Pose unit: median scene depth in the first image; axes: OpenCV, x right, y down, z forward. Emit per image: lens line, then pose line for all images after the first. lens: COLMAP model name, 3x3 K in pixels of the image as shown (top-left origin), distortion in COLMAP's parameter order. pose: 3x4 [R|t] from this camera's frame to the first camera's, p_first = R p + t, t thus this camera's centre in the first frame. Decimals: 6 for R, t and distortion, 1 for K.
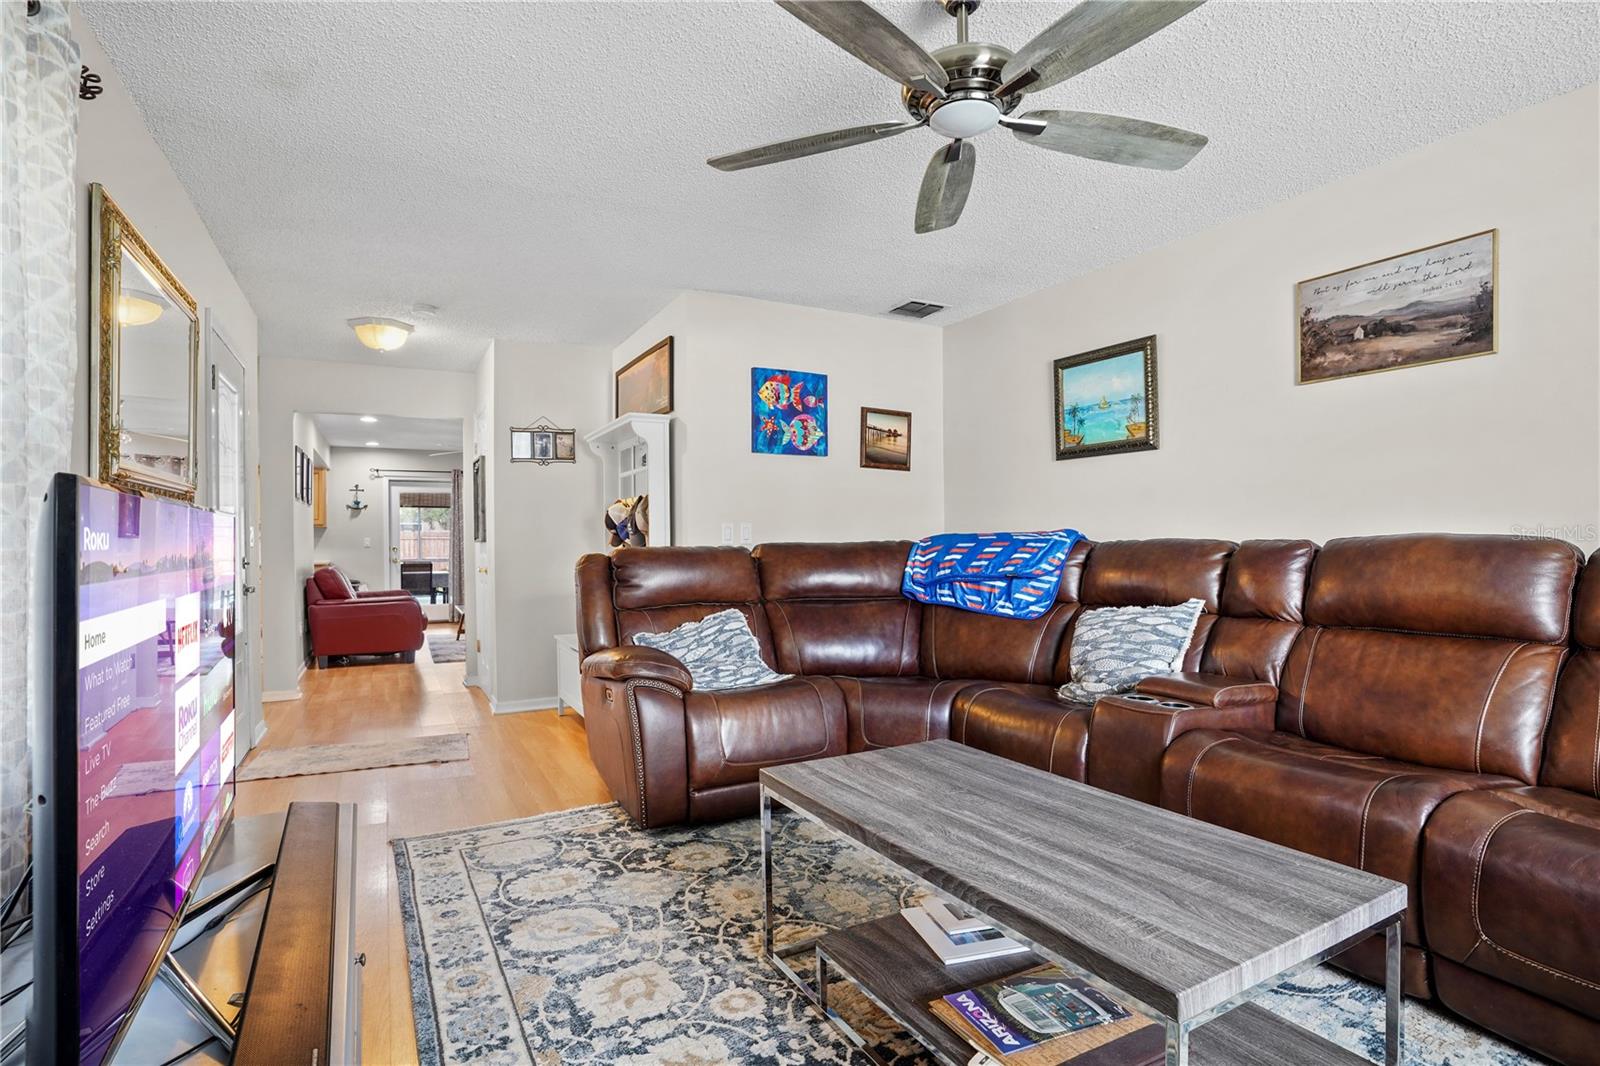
lens RADIAL K [[792.0, 0, 817.9], [0, 792.0, 541.0], [0, 0, 1]] dist [-0.055762, 0.007197]
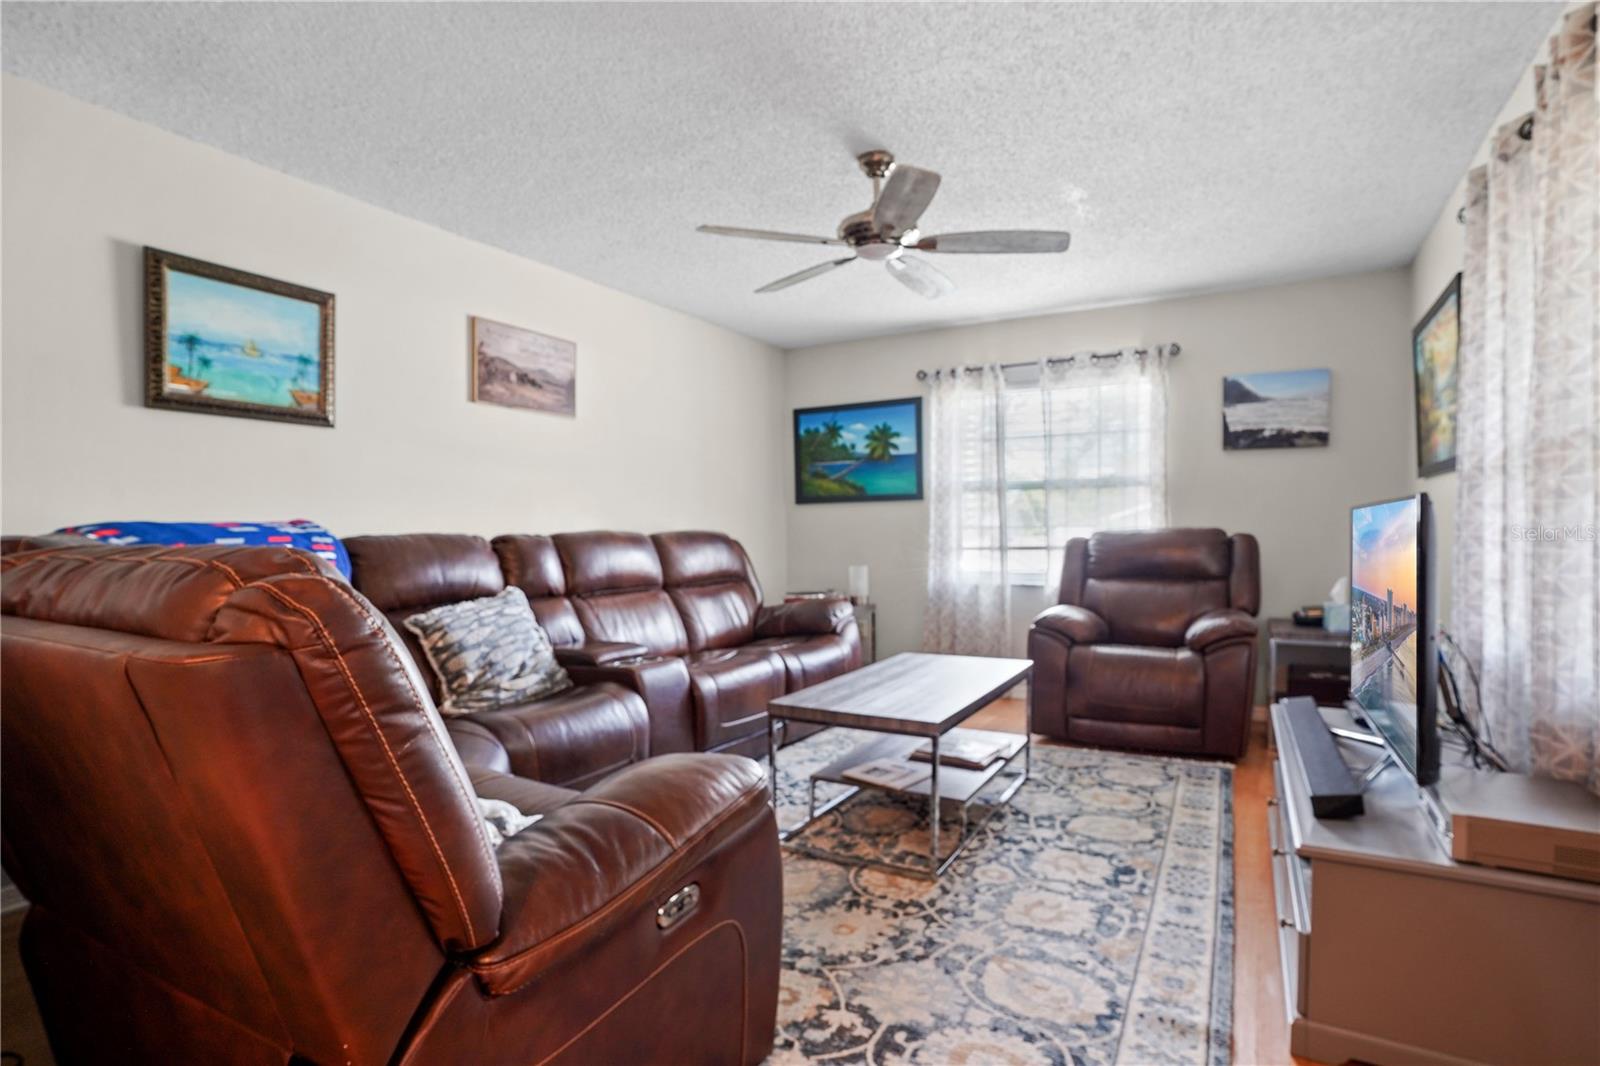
lens RADIAL K [[792.0, 0, 804.6], [0, 792.0, 545.1], [0, 0, 1]] dist [-0.055762, 0.007197]
pose [[-0.508595, 0.001215, 0.861005, -0.557928], [0.012960, 0.999897, 0.006245, 0.011531], [-0.860908, 0.014335, -0.508558, 0.999847]]
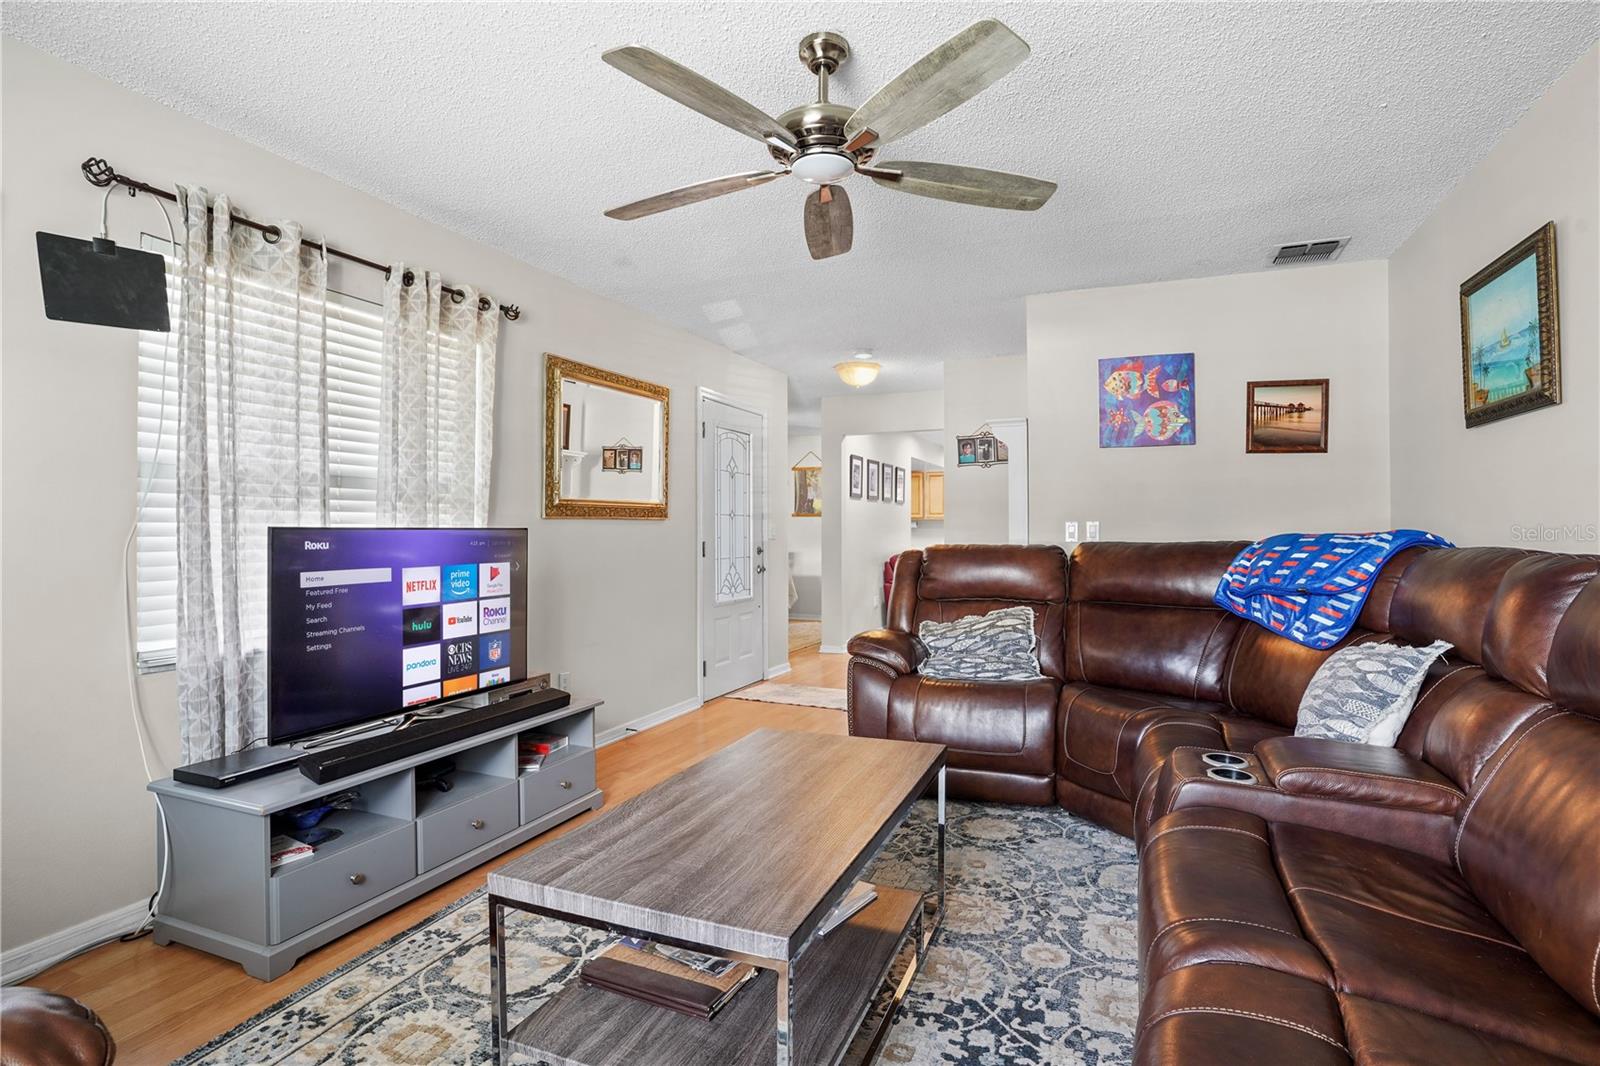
lens RADIAL K [[792.0, 0, 812.6], [0, 792.0, 526.0], [0, 0, 1]] dist [-0.055762, 0.007197]
pose [[0.627319, -0.000597, -0.778762, 0.543663], [-0.003209, 0.999989, -0.003351, -0.014973], [0.778756, 0.004601, 0.627311, 0.156357]]
